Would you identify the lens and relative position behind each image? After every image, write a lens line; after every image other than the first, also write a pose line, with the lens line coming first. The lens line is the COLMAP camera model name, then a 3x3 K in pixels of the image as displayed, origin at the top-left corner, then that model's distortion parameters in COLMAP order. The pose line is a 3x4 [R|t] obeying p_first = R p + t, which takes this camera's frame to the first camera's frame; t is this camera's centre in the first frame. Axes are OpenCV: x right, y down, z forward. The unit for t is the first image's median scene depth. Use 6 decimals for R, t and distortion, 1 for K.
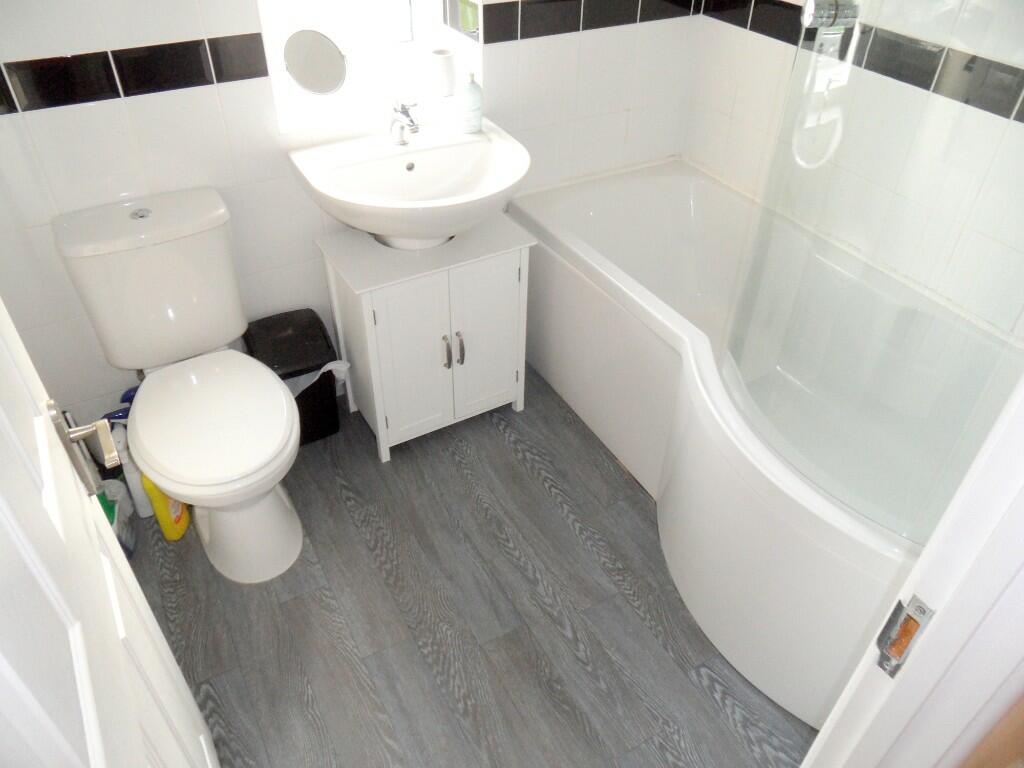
lens RADIAL K [[755.3, 0, 507.9], [0, 755.3, 386.2], [0, 0, 1]] dist [-0.034052, 0.032186]
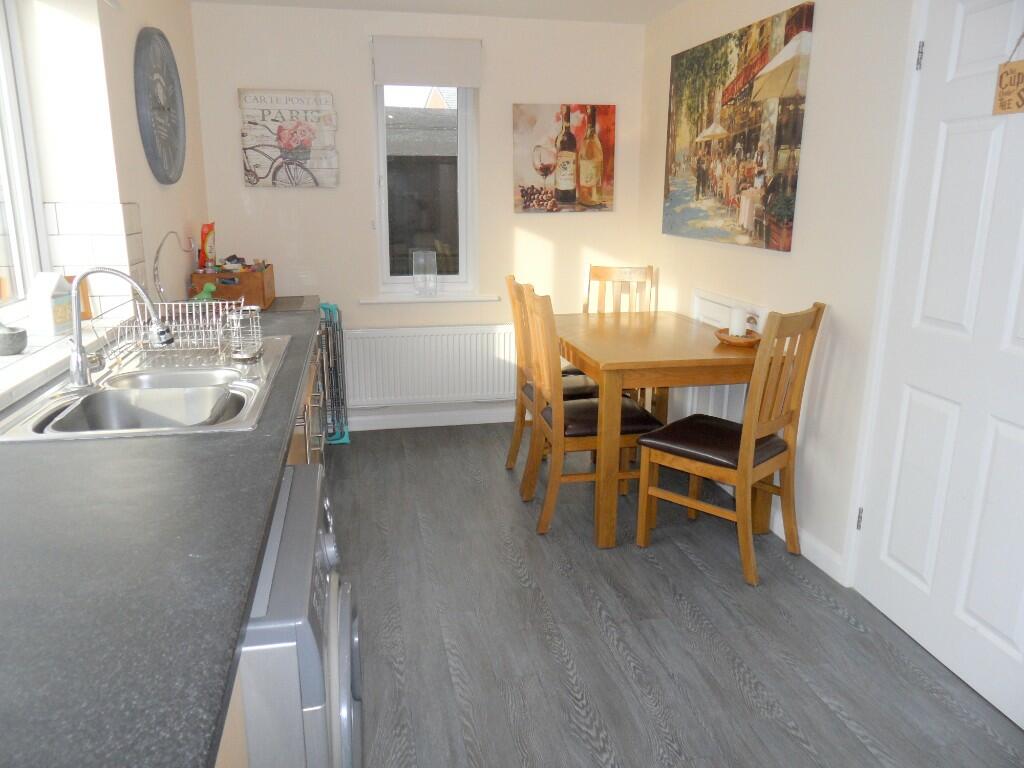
lens RADIAL K [[755.3, 0, 507.9], [0, 755.3, 386.2], [0, 0, 1]] dist [-0.034052, 0.032186]
pose [[-0.952266, -0.093619, 0.290559, -0.106273], [0.178205, 0.602317, 0.778111, -0.954427], [-0.247854, 0.792748, -0.556883, 1.336774]]
